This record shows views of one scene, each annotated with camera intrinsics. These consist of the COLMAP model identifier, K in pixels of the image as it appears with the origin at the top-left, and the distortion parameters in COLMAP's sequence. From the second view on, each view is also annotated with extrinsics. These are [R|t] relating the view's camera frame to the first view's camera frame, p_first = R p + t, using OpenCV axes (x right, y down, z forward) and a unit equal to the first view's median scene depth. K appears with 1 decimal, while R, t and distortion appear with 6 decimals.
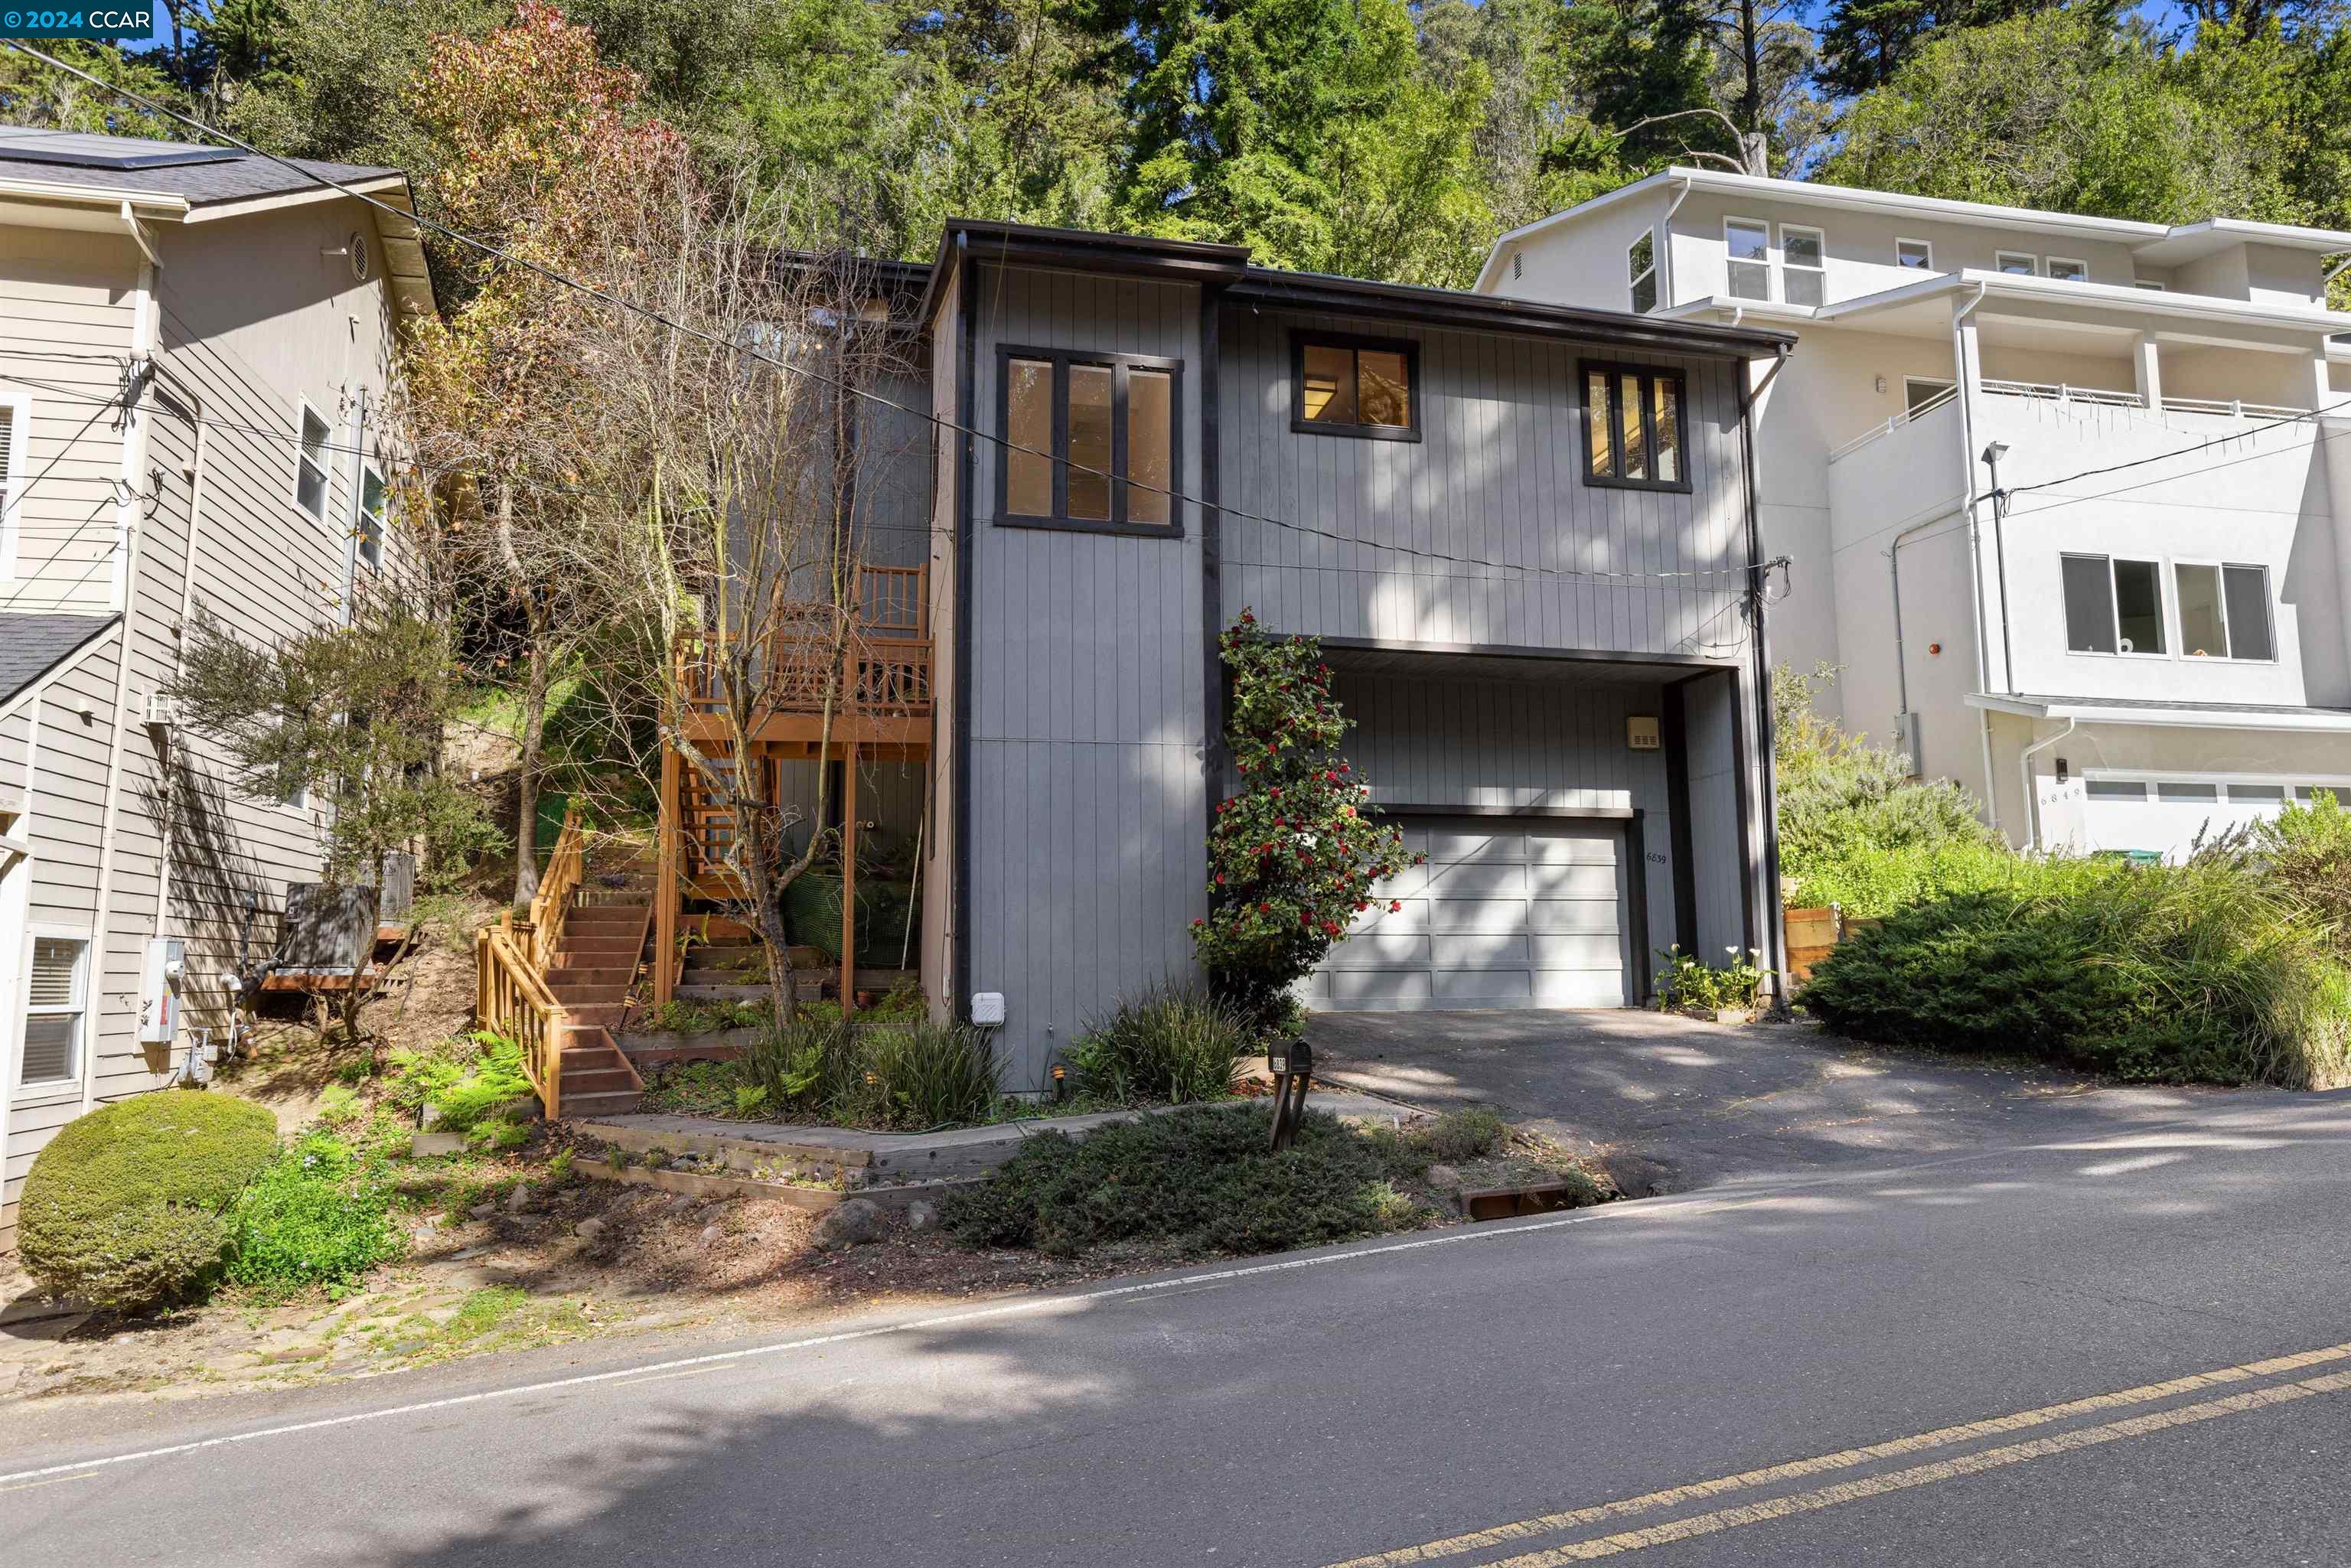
lens RADIAL K [[1499.6, 0, 1178.6], [0, 1499.6, 792.0], [0, 0, 1]] dist [0.008035, 0.001516]
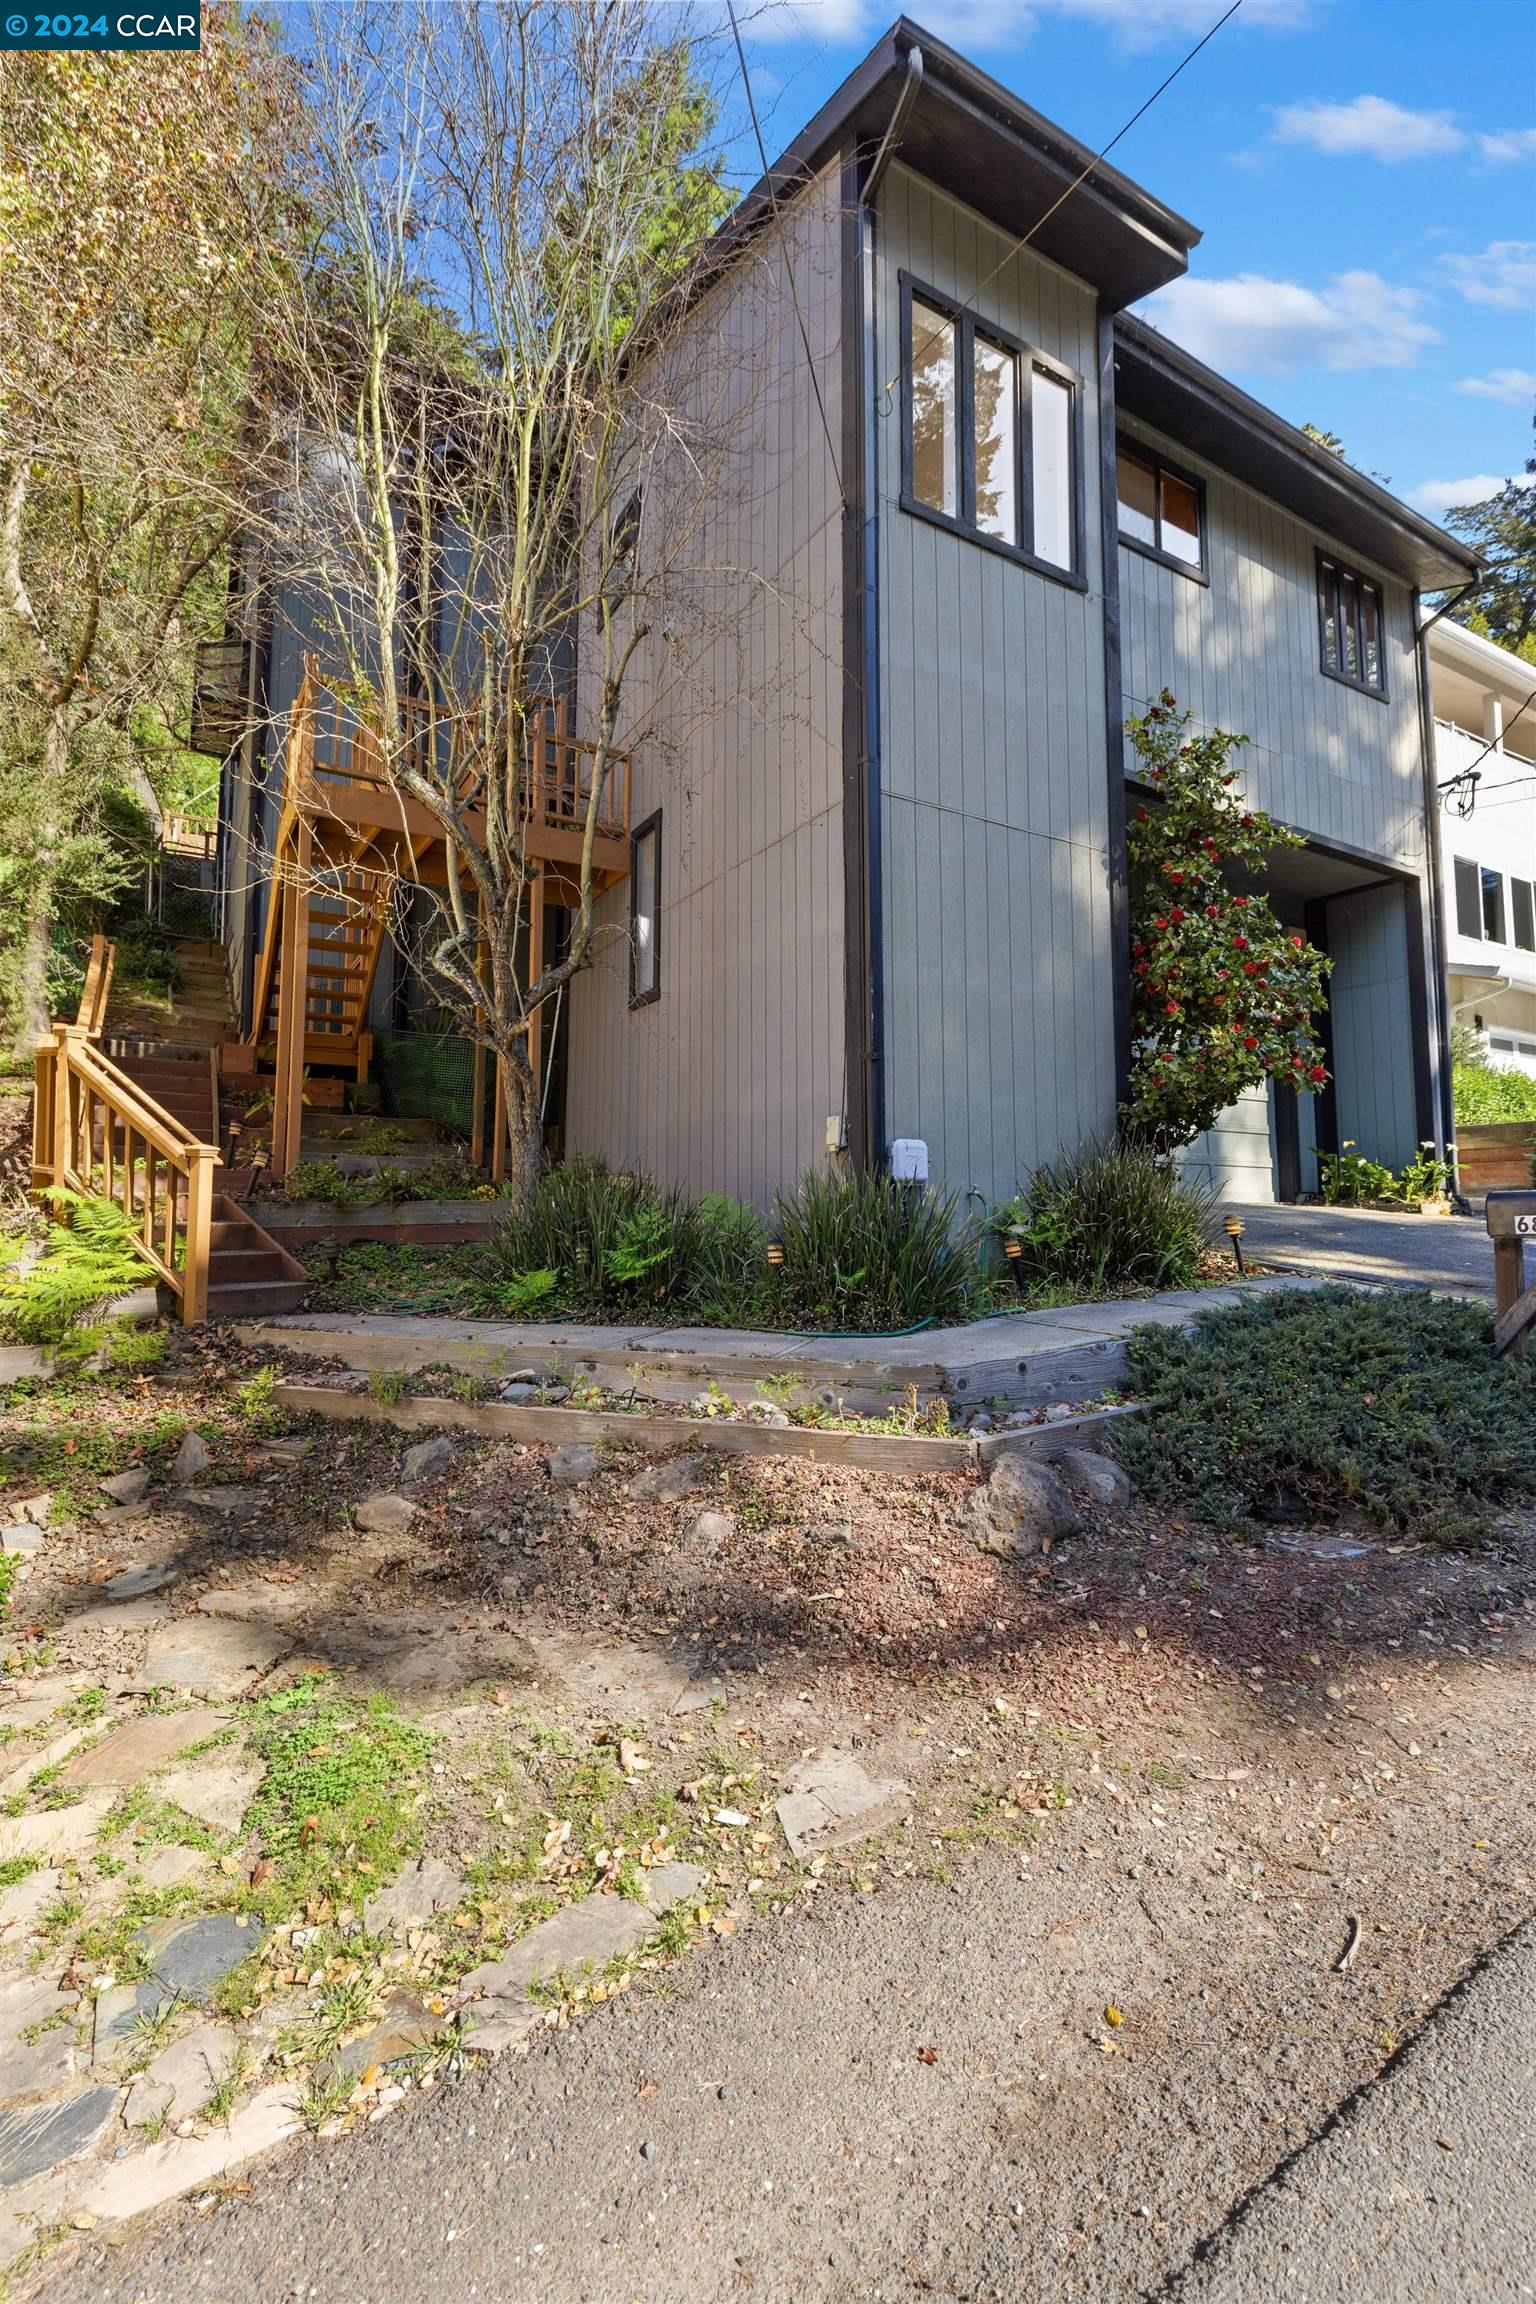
lens RADIAL K [[1052.8, 0, 767.6], [0, 1052.8, 1135.4], [0, 0, 1]] dist [0.003727, -0.000136]
pose [[0.953904, 0.038673, 0.297609, -0.323589], [-0.051207, 0.998094, 0.034433, 0.111686], [-0.295710, -0.048085, 0.954067, 0.509239]]
